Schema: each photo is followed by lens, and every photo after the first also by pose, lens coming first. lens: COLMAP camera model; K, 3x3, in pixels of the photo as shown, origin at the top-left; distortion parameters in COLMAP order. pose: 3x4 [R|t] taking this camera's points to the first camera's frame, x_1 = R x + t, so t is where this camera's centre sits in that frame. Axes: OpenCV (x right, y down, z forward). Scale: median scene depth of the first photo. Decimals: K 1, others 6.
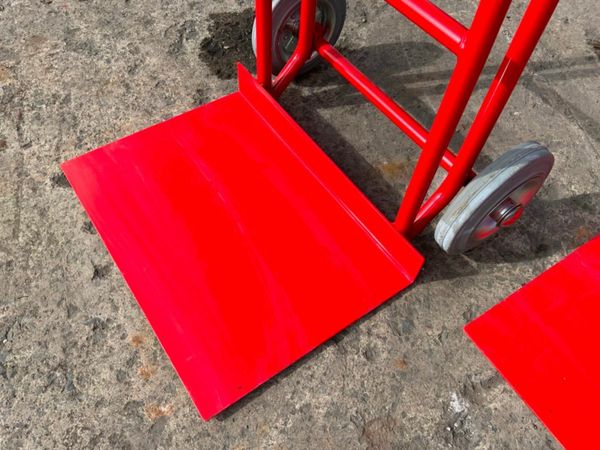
lens RADIAL K [[495.6, 0, 300.0], [0, 495.6, 225.0], [0, 0, 1]] dist [0.078696, -0.155458]
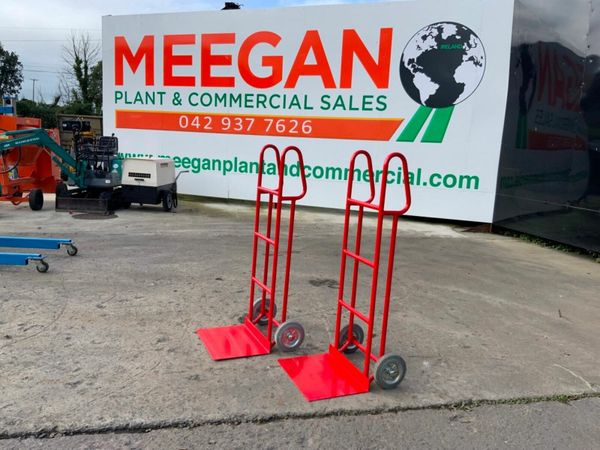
lens RADIAL K [[495.6, 0, 300.0], [0, 495.6, 225.0], [0, 0, 1]] dist [0.078696, -0.155458]
pose [[0.981034, 0.052369, -0.186629, 0.998830], [-0.173444, 0.667043, -0.724549, 1.975463], [0.086546, 0.743176, 0.663475, -2.110328]]
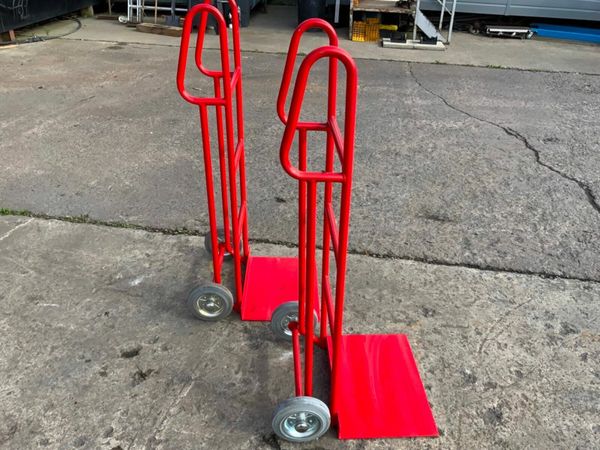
lens RADIAL K [[495.6, 0, 300.0], [0, 495.6, 225.0], [0, 0, 1]] dist [0.078696, -0.155458]
pose [[-0.844466, -0.325483, 0.425368, -0.555675], [0.411130, 0.115110, 0.904280, -2.188141], [-0.343292, 0.938515, 0.036610, 0.286634]]
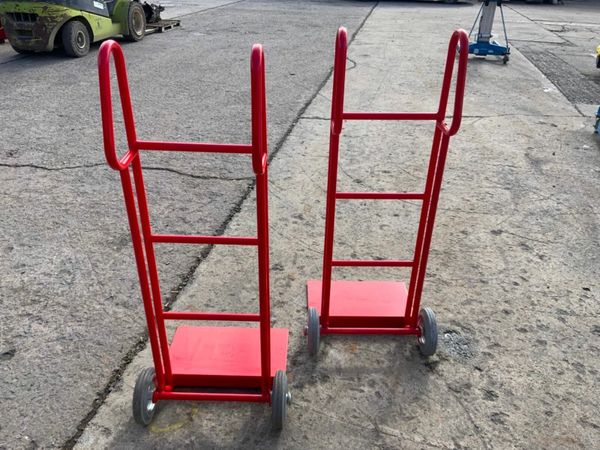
lens RADIAL K [[495.6, 0, 300.0], [0, 495.6, 225.0], [0, 0, 1]] dist [0.078696, -0.155458]
pose [[-0.563009, 0.353554, -0.747008, 1.917367], [-0.710413, 0.254822, 0.656033, -1.657148], [0.422297, 0.900036, 0.107703, 0.078061]]
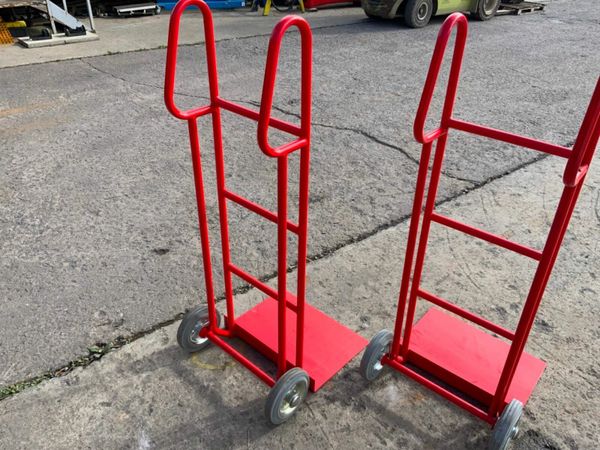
lens RADIAL K [[495.6, 0, 300.0], [0, 495.6, 225.0], [0, 0, 1]] dist [0.078696, -0.155458]
pose [[-0.963751, 0.082779, -0.253636, 1.108270], [-0.250922, 0.041866, 0.967102, -1.995894], [0.090674, 0.995688, -0.019578, 0.275359]]
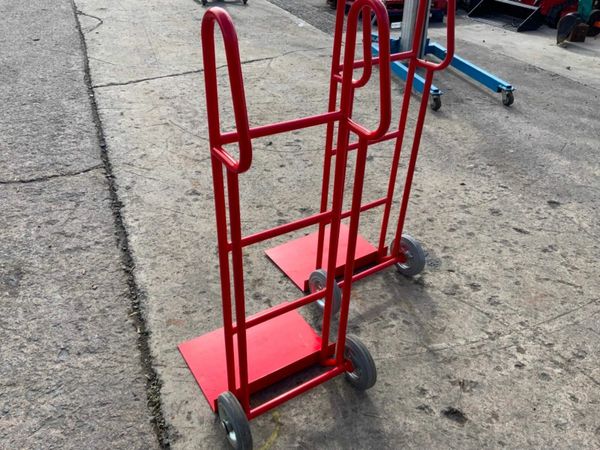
lens RADIAL K [[495.6, 0, 300.0], [0, 495.6, 225.0], [0, 0, 1]] dist [0.078696, -0.155458]
pose [[-0.013273, 0.515380, -0.856859, 2.148479], [-0.850341, 0.445024, 0.280843, -0.734838], [0.526064, 0.732350, 0.432343, -0.495732]]
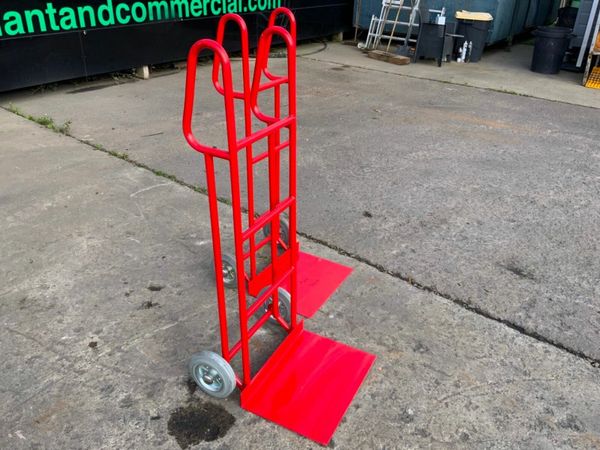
lens RADIAL K [[495.6, 0, 300.0], [0, 495.6, 225.0], [0, 0, 1]] dist [0.078696, -0.155458]
pose [[-0.454014, -0.461467, 0.762180, -1.481691], [0.720401, 0.313250, 0.618787, -1.645399], [-0.524303, 0.830013, 0.190221, -0.079147]]
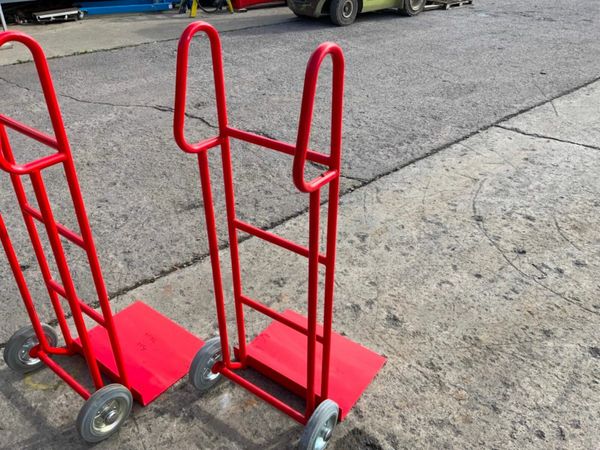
lens RADIAL K [[495.6, 0, 300.0], [0, 495.6, 225.0], [0, 0, 1]] dist [0.078696, -0.155458]
pose [[-0.941195, 0.132871, -0.310640, 0.530301], [-0.306118, 0.053725, 0.950476, -2.150291], [0.142980, 0.989676, -0.009891, 0.310321]]
